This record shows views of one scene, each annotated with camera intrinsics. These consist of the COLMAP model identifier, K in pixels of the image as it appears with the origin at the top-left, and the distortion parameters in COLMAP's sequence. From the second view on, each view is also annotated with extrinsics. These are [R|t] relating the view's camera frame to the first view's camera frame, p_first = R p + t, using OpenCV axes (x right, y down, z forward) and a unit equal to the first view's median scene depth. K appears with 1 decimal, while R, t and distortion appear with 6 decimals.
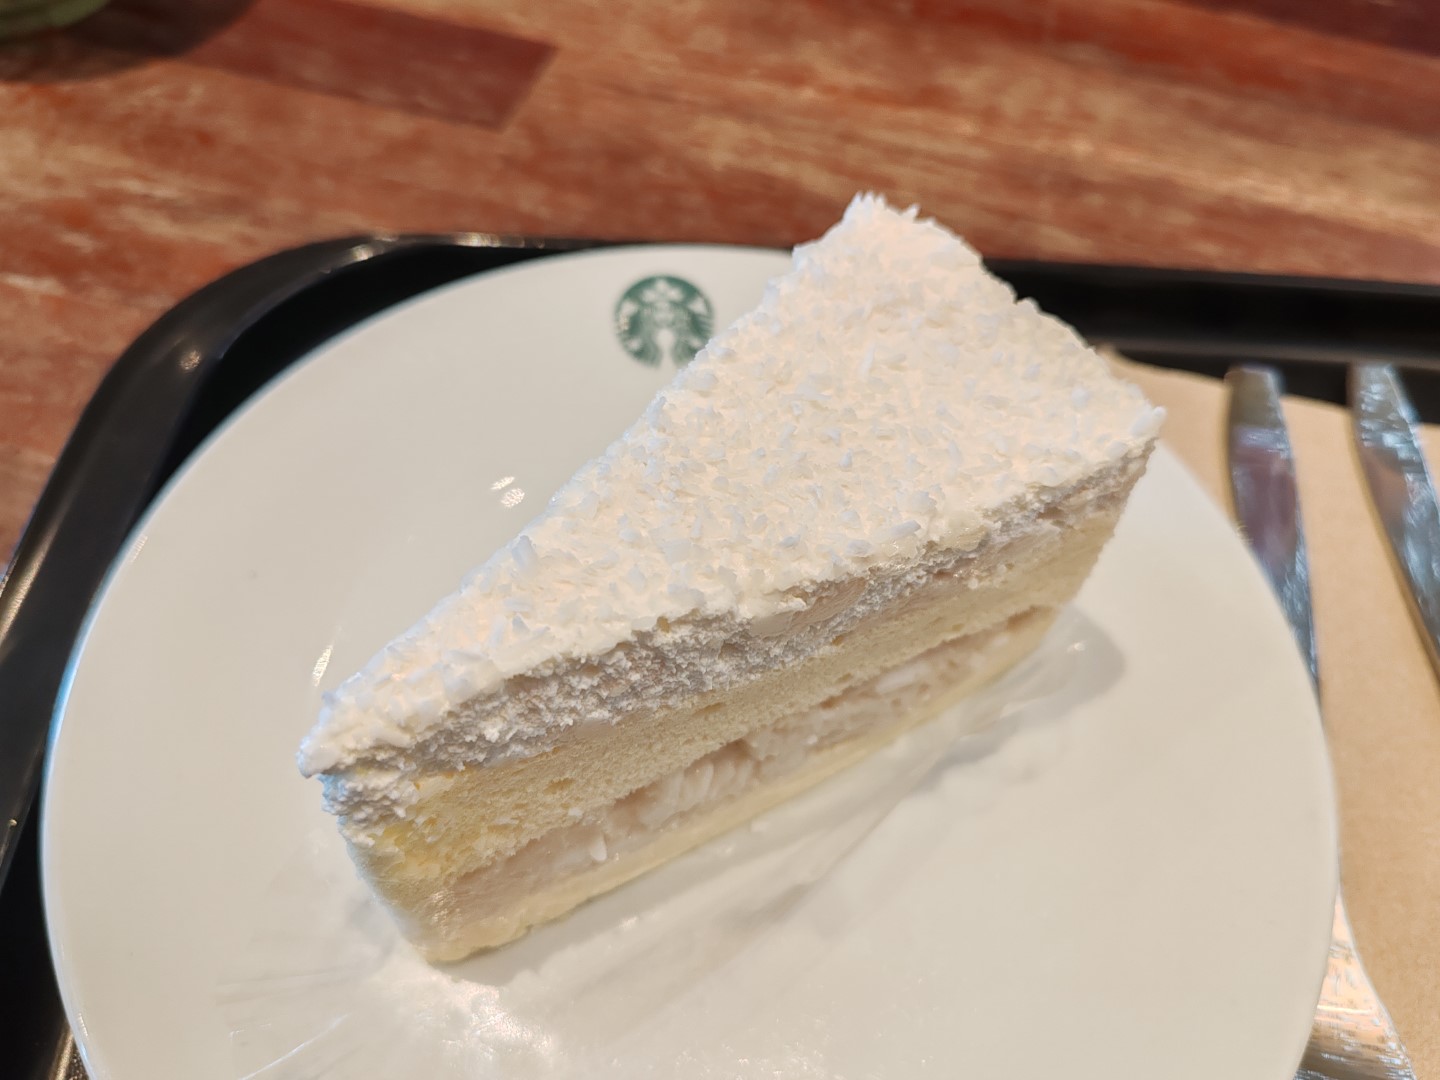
lens RADIAL K [[1113.2, 0, 721.6], [0, 1113.2, 539.1], [0, 0, 1]] dist [-0.000642, -0.005582]
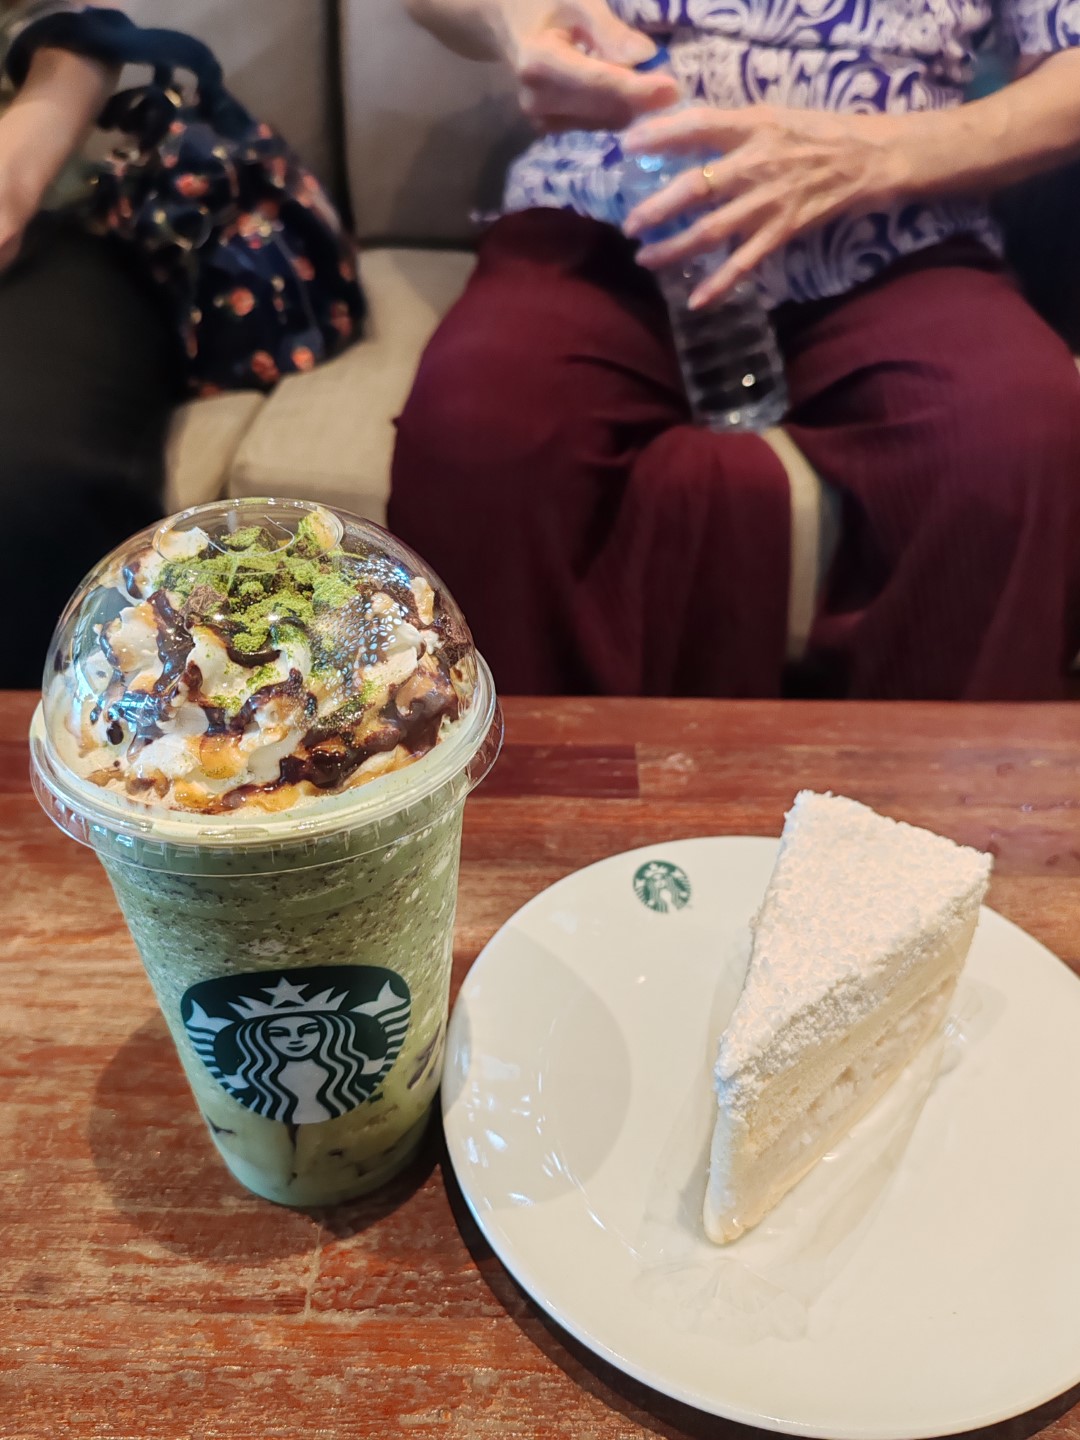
lens RADIAL K [[1113.2, 0, 539.5], [0, 1113.2, 721.8], [0, 0, 1]] dist [-0.000642, -0.005582]
pose [[0.962484, -0.157986, 0.220603, -0.940088], [0.231728, 0.901559, -0.365366, 0.255594], [-0.141164, 0.402779, 0.904346, -1.007016]]
